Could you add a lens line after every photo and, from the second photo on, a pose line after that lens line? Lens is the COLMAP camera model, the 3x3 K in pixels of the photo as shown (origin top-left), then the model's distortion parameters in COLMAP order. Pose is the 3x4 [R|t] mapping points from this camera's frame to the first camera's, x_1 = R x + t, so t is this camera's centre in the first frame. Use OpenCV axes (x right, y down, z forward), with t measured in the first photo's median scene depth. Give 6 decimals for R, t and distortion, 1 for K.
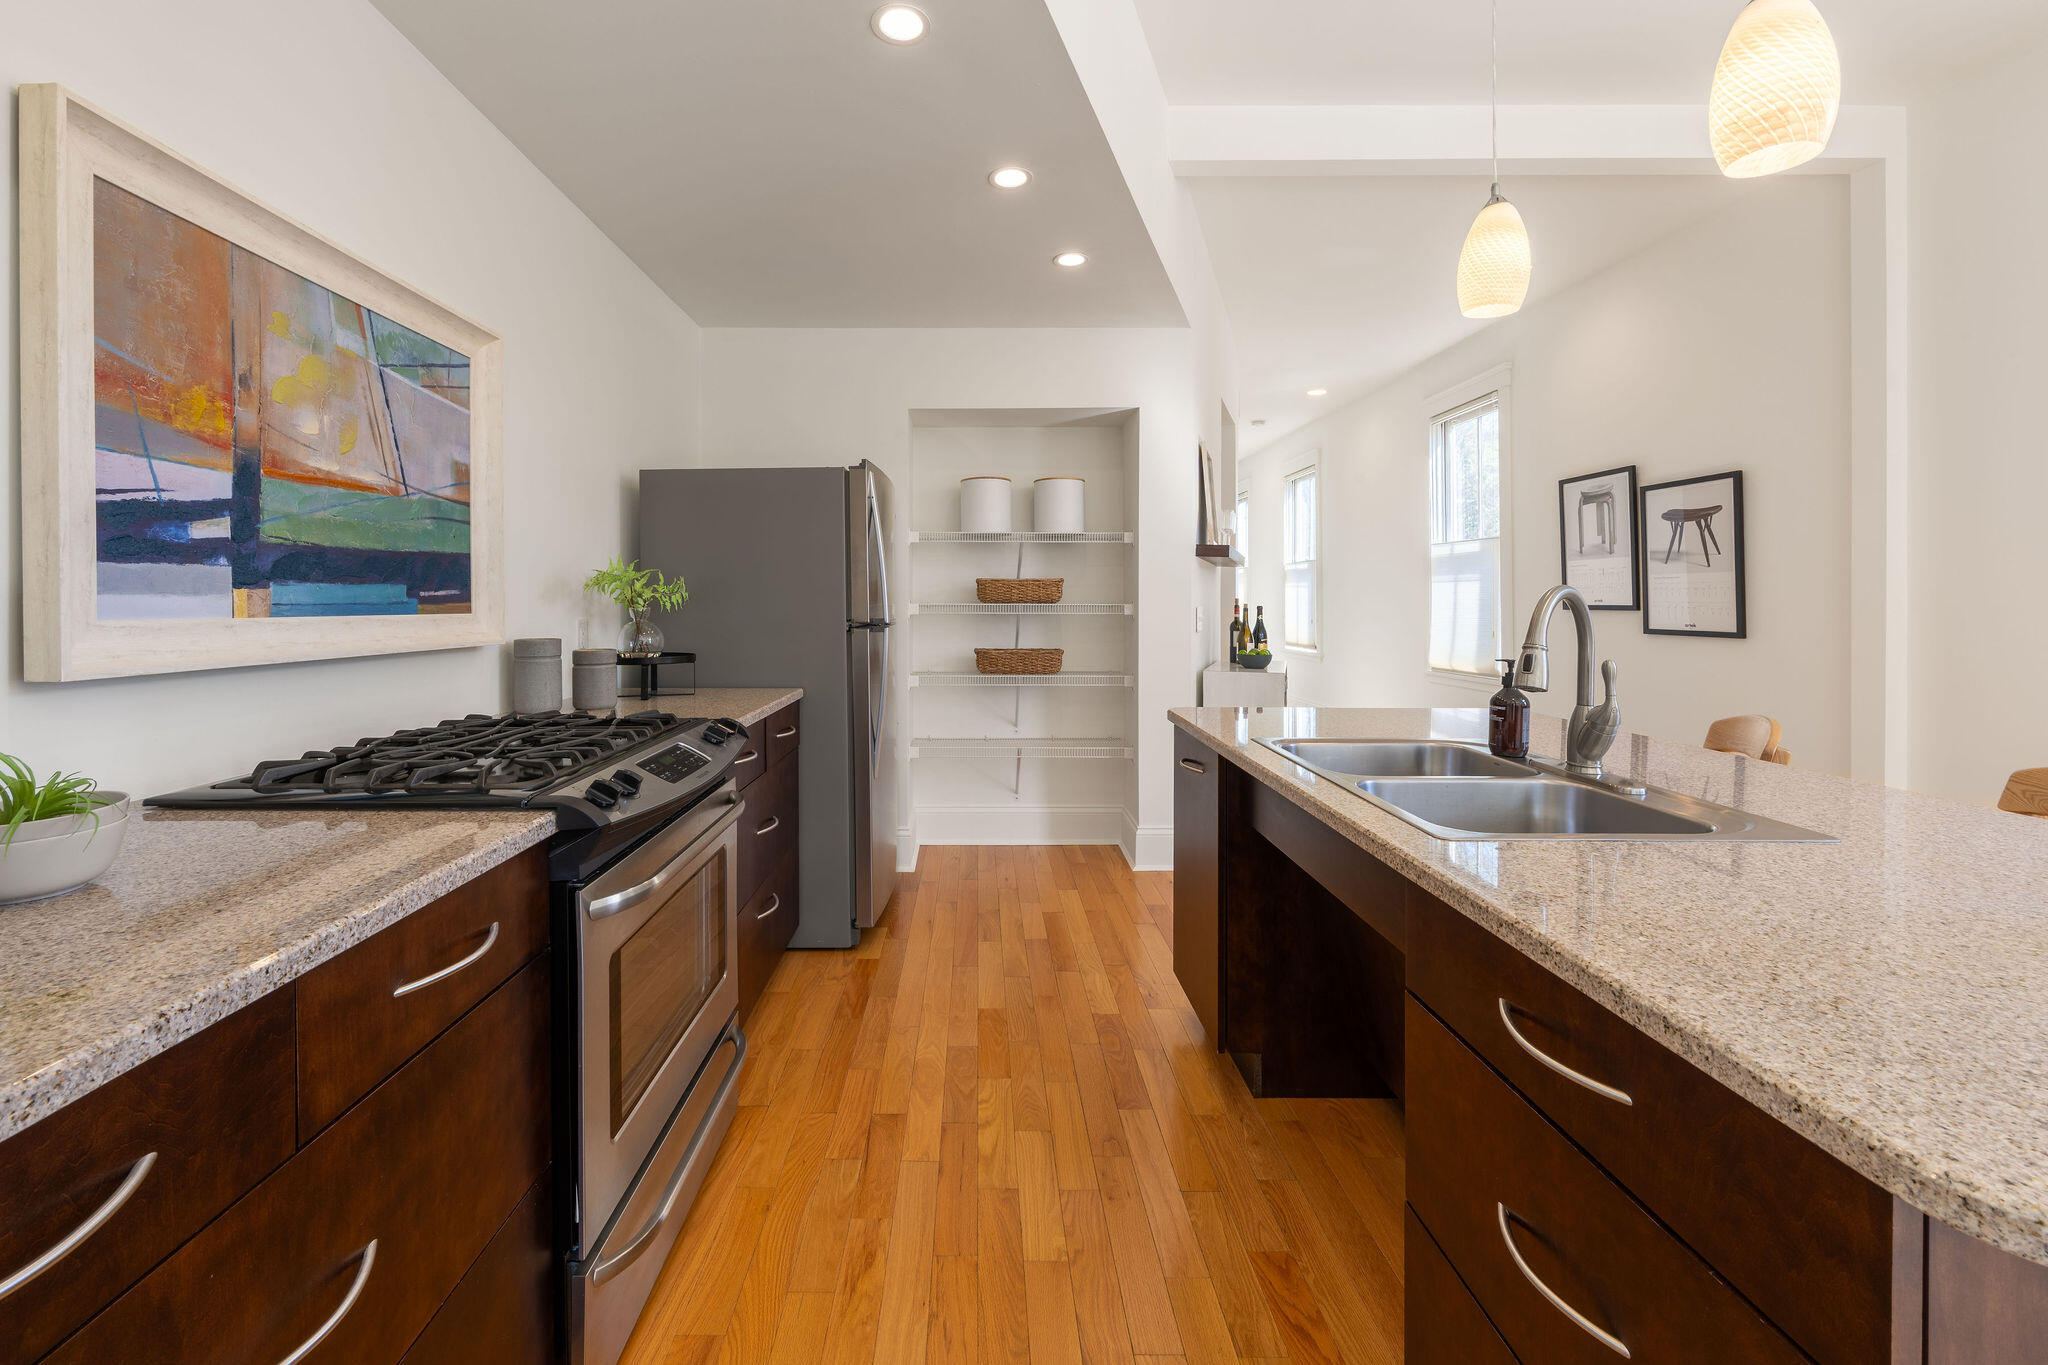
lens RADIAL K [[835.9, 0, 967.4], [0, 835.9, 594.0], [0, 0, 1]] dist [-0.004598, -0.000015]
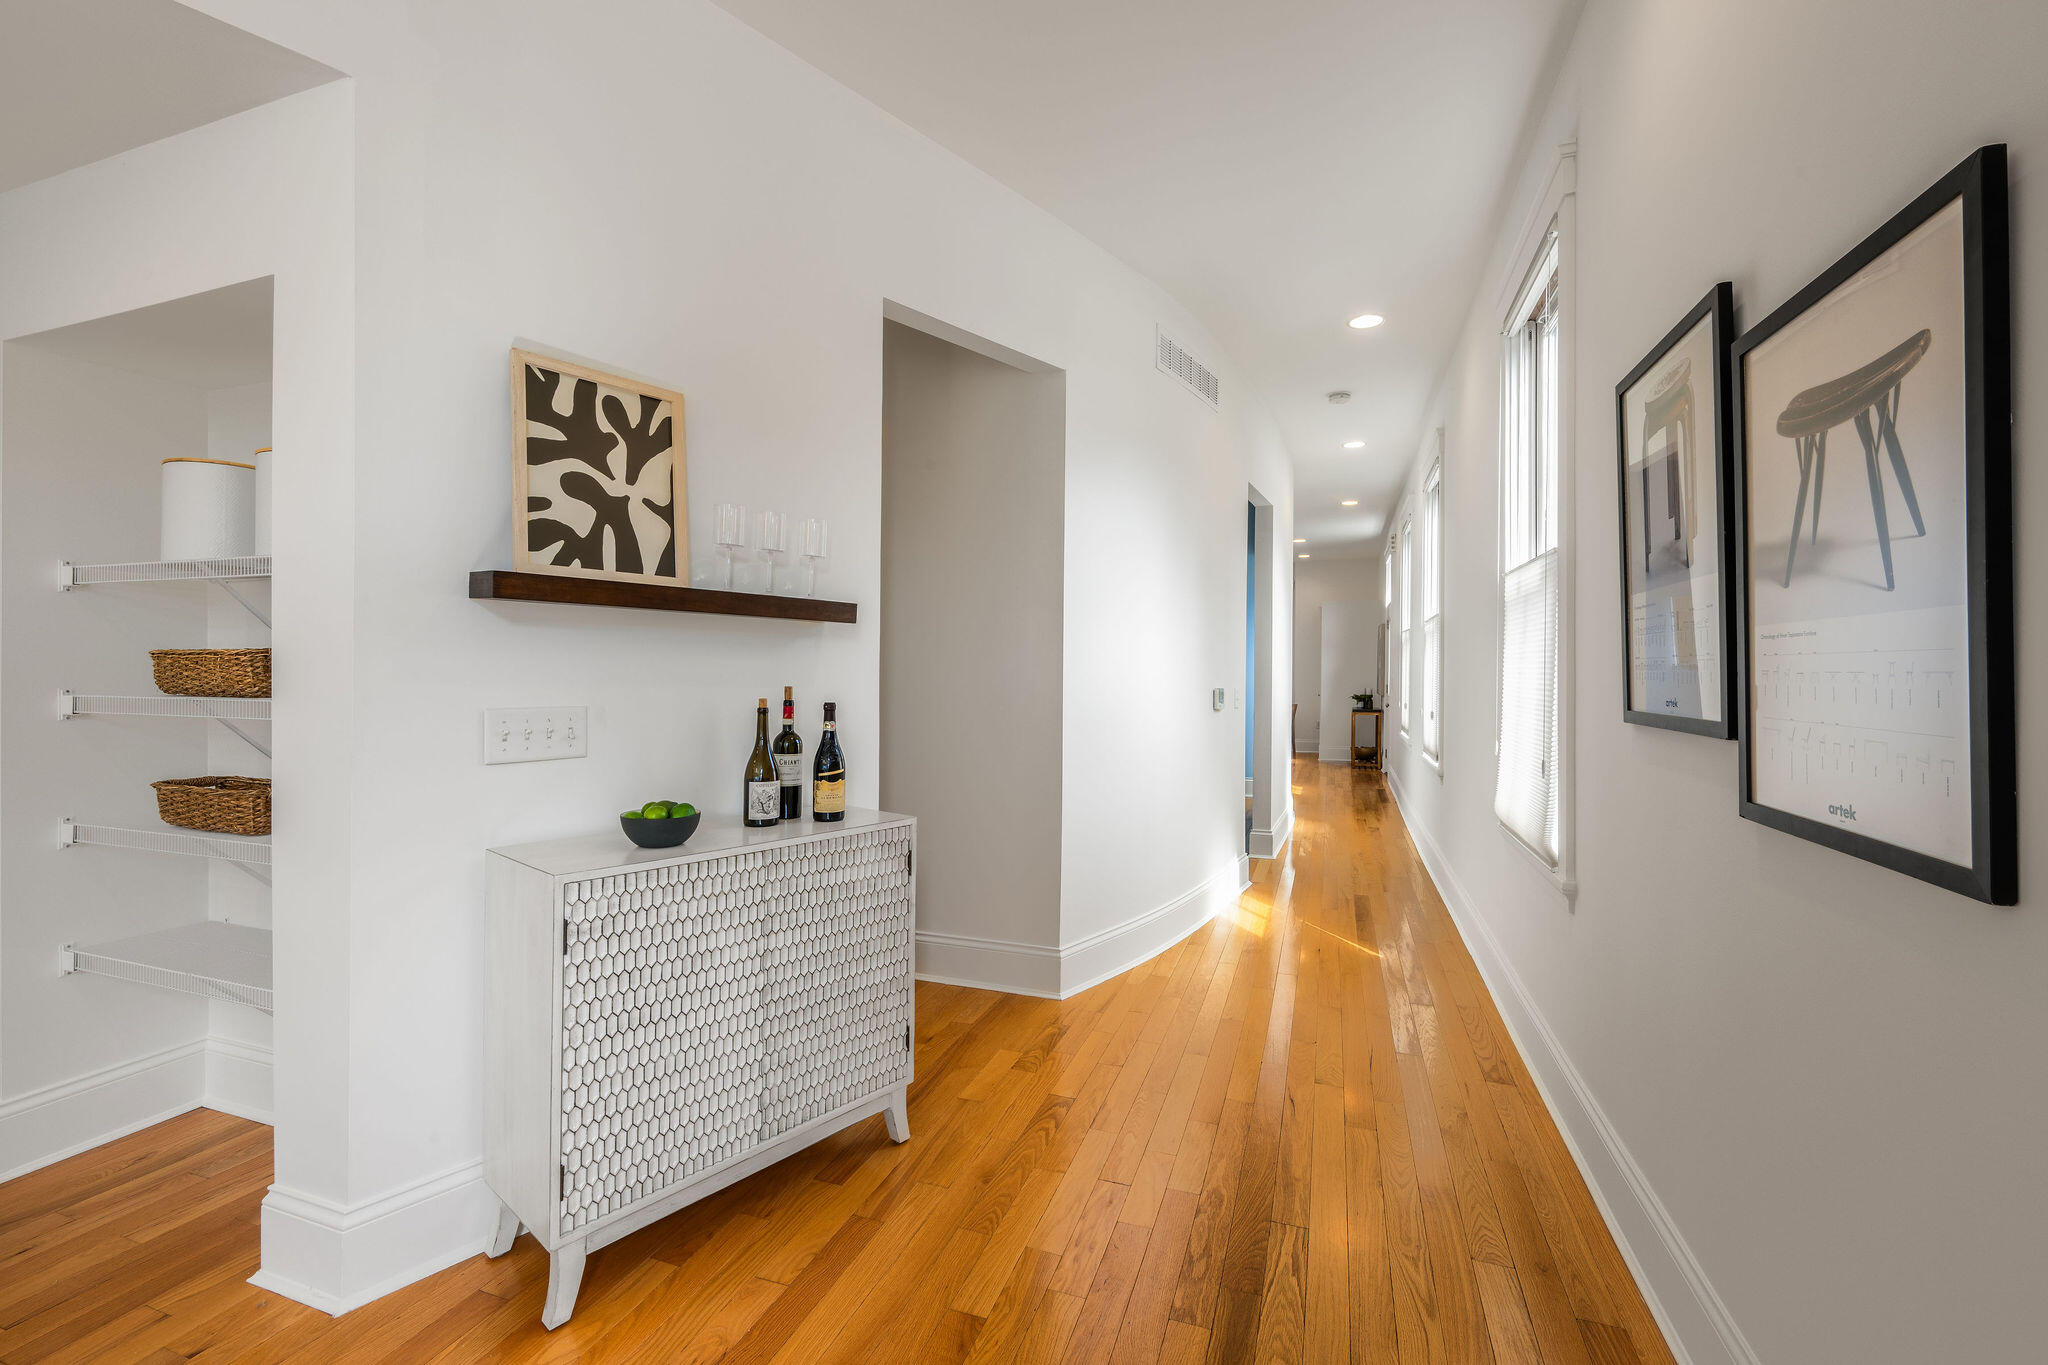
lens RADIAL K [[858.2, 0, 1030.8], [0, 858.2, 666.7], [0, 0, 1]] dist [-0.003421, -0.000243]
pose [[0.943400, 0.003603, -0.331636, 0.990495], [-0.002118, 0.999986, 0.004838, -0.013845], [0.331649, -0.003862, 0.943395, 0.909900]]
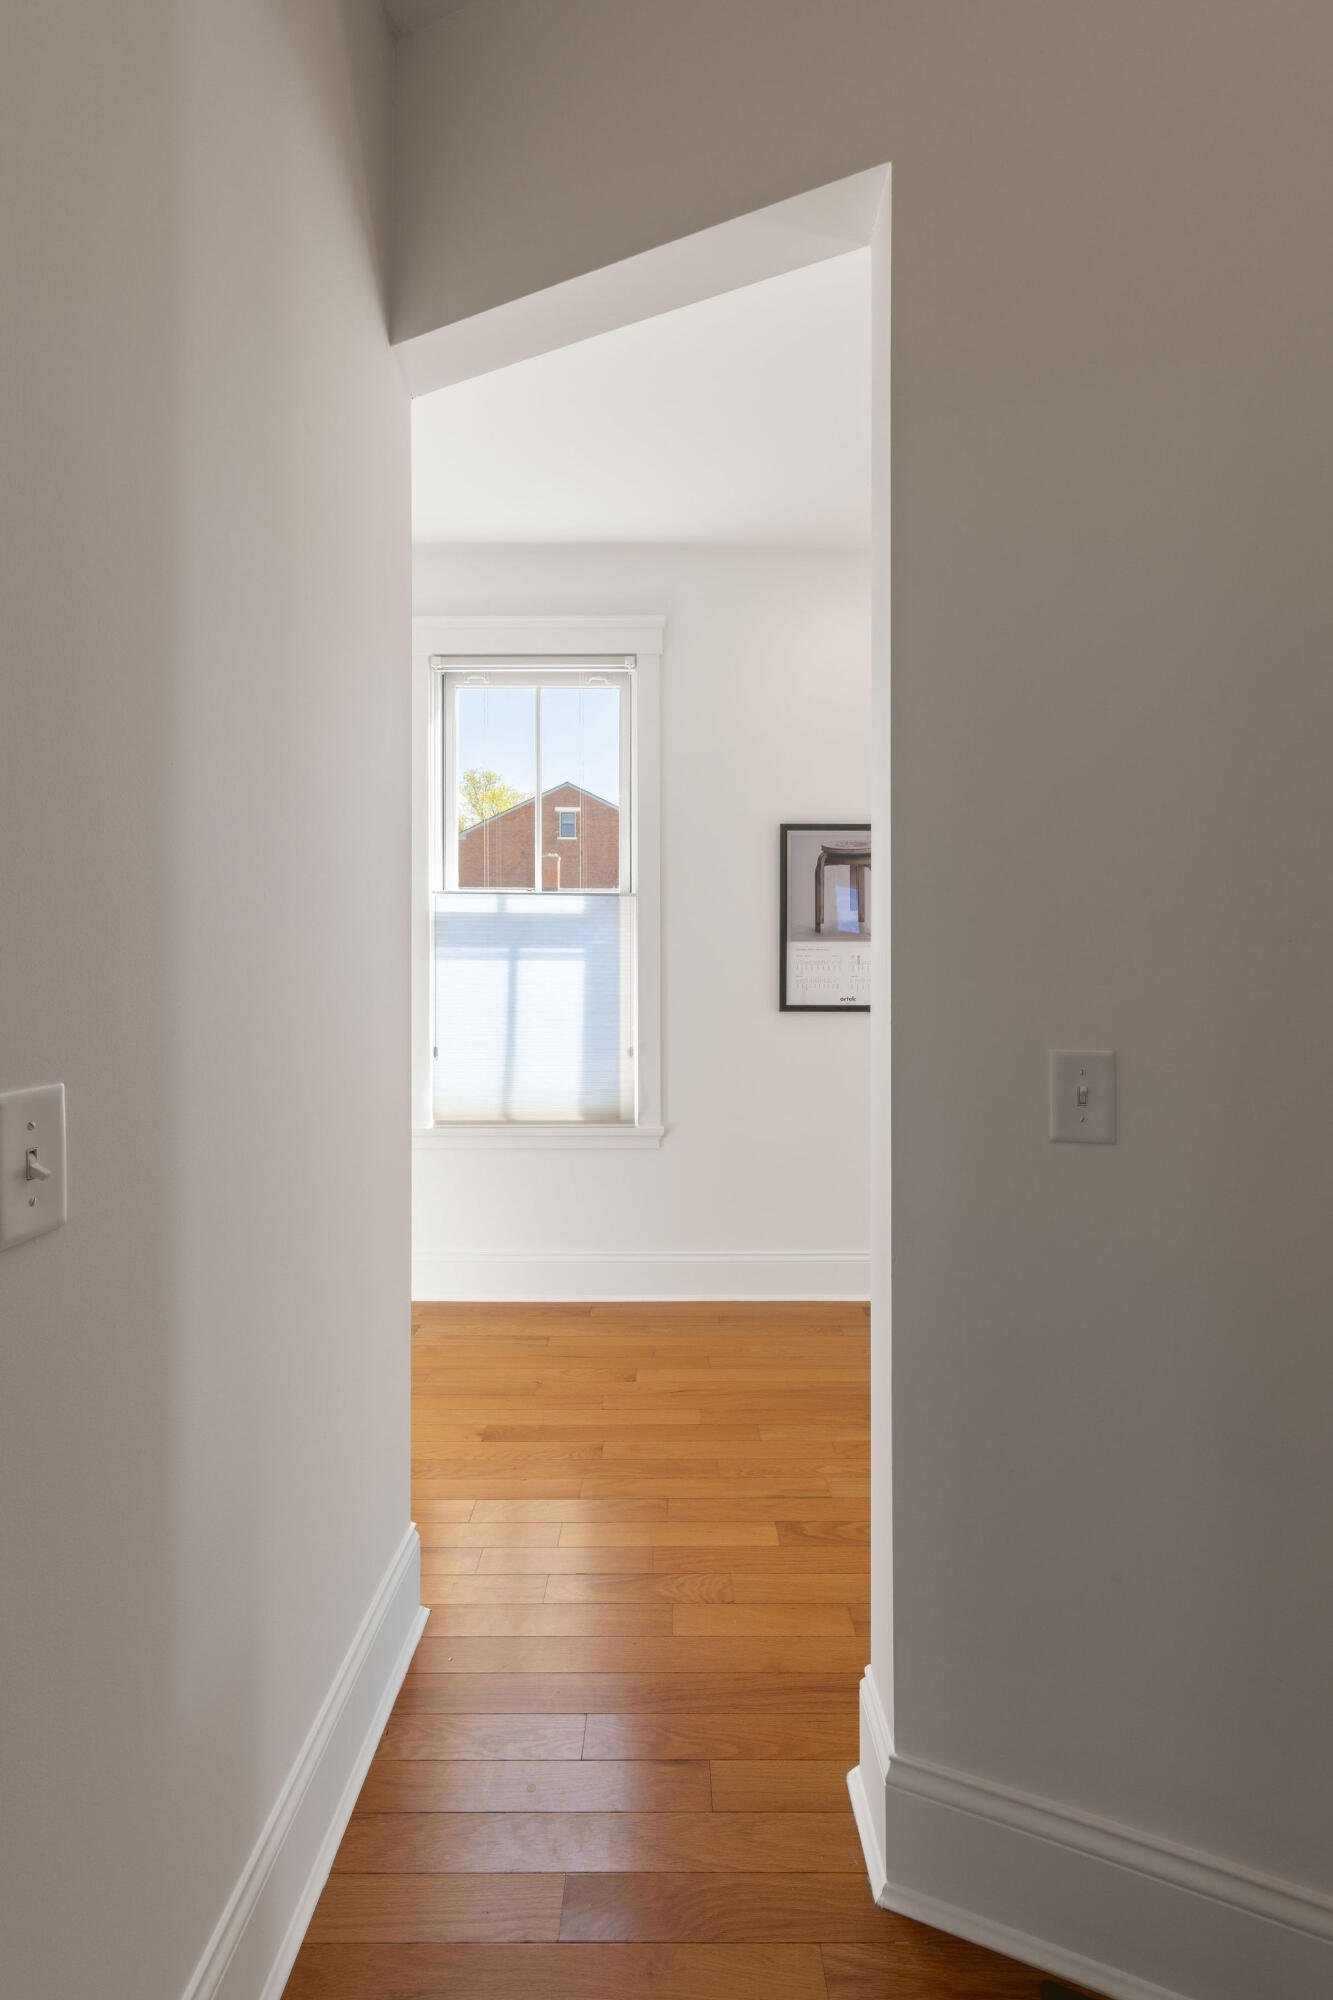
lens RADIAL K [[816.3, 0, 665.9], [0, 816.3, 1004.2], [0, 0, 1]] dist [-0.004598, -0.000015]
pose [[-0.012283, -0.001227, 0.999924, 0.068402], [-0.010255, 0.999947, 0.001101, 0.021376], [-0.999872, -0.010241, -0.012295, 1.864071]]
